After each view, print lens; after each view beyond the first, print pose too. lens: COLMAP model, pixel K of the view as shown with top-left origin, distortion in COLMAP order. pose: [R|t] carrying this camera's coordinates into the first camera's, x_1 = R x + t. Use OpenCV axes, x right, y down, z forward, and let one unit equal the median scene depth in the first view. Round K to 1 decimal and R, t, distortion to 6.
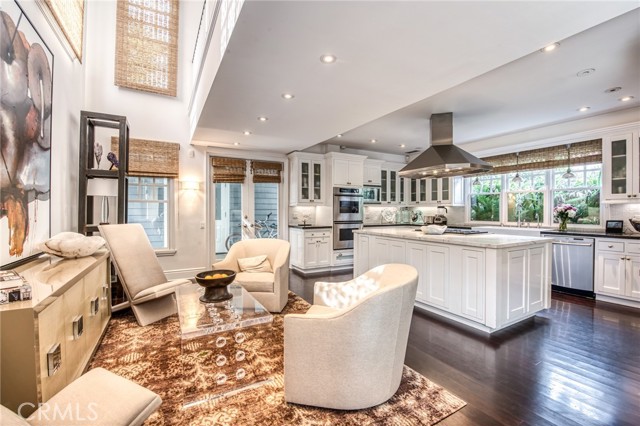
lens RADIAL K [[264.5, 0, 321.2], [0, 264.5, 212.7], [0, 0, 1]] dist [-0.021972, -0.000802]
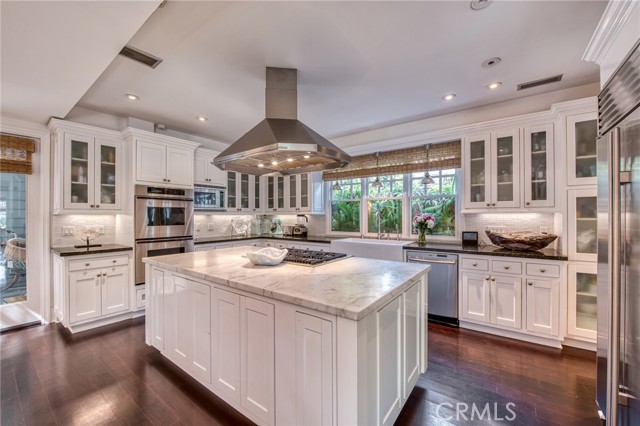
lens RADIAL K [[252.6, 0, 319.5], [0, 252.6, 216.5], [0, 0, 1]] dist [-0.010384, 0.000100]
pose [[0.903913, -0.003991, 0.427698, 0.192374], [0.007343, 0.999954, -0.006190, -0.014734], [-0.427654, 0.008736, 0.903900, 0.285841]]
